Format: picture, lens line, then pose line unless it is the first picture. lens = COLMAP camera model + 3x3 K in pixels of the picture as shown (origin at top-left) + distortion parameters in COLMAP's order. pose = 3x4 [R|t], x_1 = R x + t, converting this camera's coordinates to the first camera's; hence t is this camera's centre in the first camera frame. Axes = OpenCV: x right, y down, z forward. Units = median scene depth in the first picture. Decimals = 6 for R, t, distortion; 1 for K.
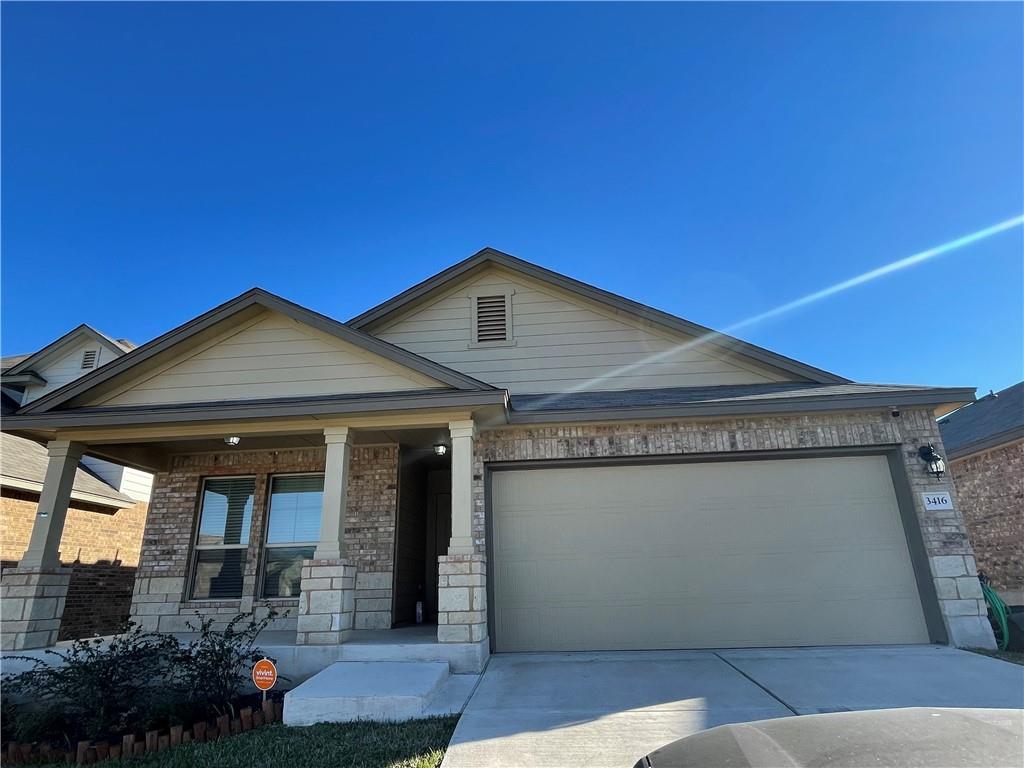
lens RADIAL K [[577.8, 0, 502.0], [0, 577.8, 390.6], [0, 0, 1]] dist [-0.002583, 0.000915]
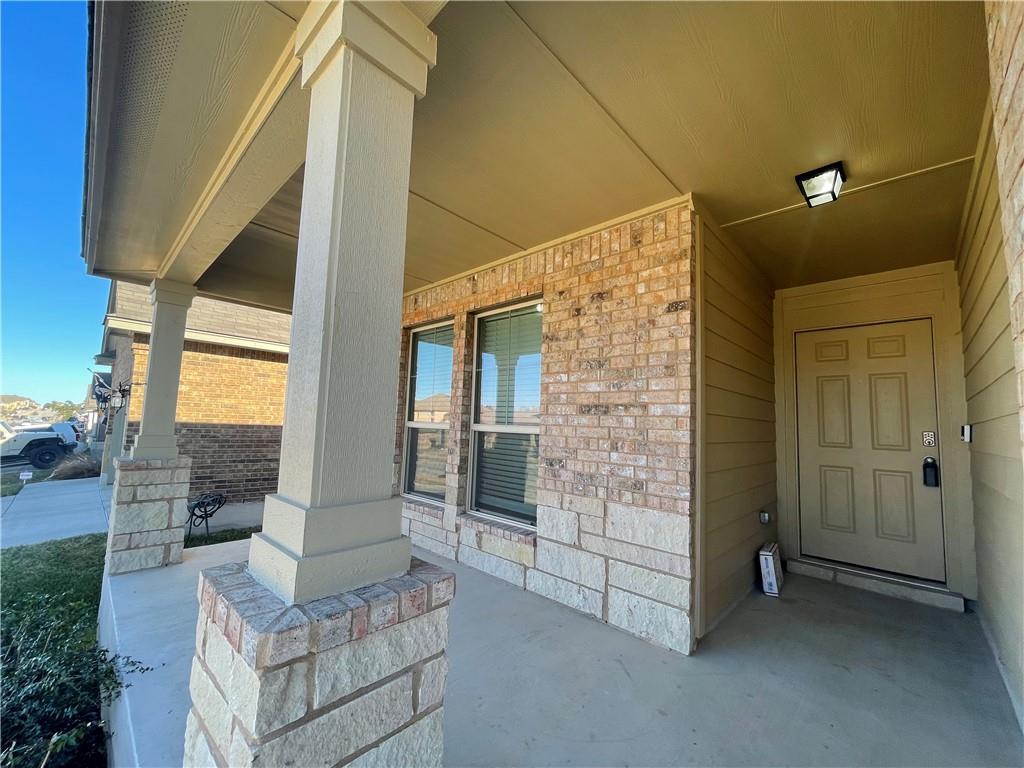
lens RADIAL K [[412.9, 0, 506.4], [0, 412.9, 385.1], [0, 0, 1]] dist [0.000839, -0.002092]
pose [[0.772884, -0.006781, -0.634512, -0.104919], [0.154414, 0.971894, 0.177701, 0.155965], [0.615473, -0.235319, 0.752208, 0.722730]]
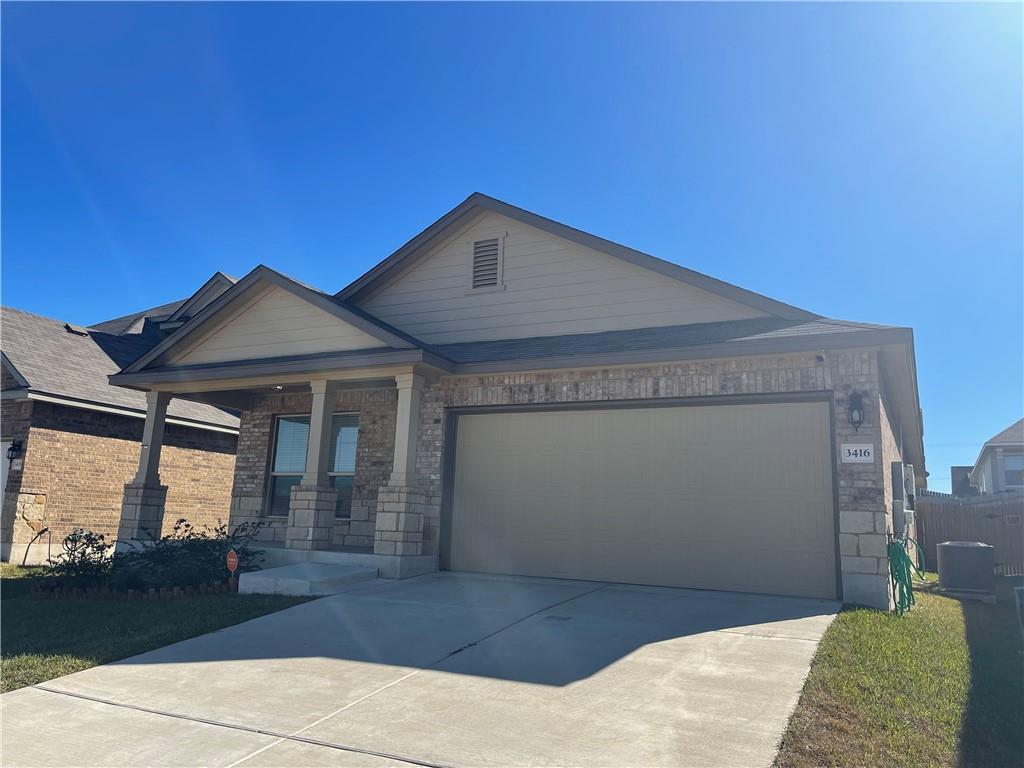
lens RADIAL K [[772.8, 0, 515.5], [0, 772.8, 381.8], [0, 0, 1]] dist [0.080651, -0.105926]
pose [[0.920613, -0.010562, -0.390334, 0.592472], [0.063399, 0.990413, 0.122728, -0.086883], [0.385296, -0.137731, 0.912457, -0.264532]]
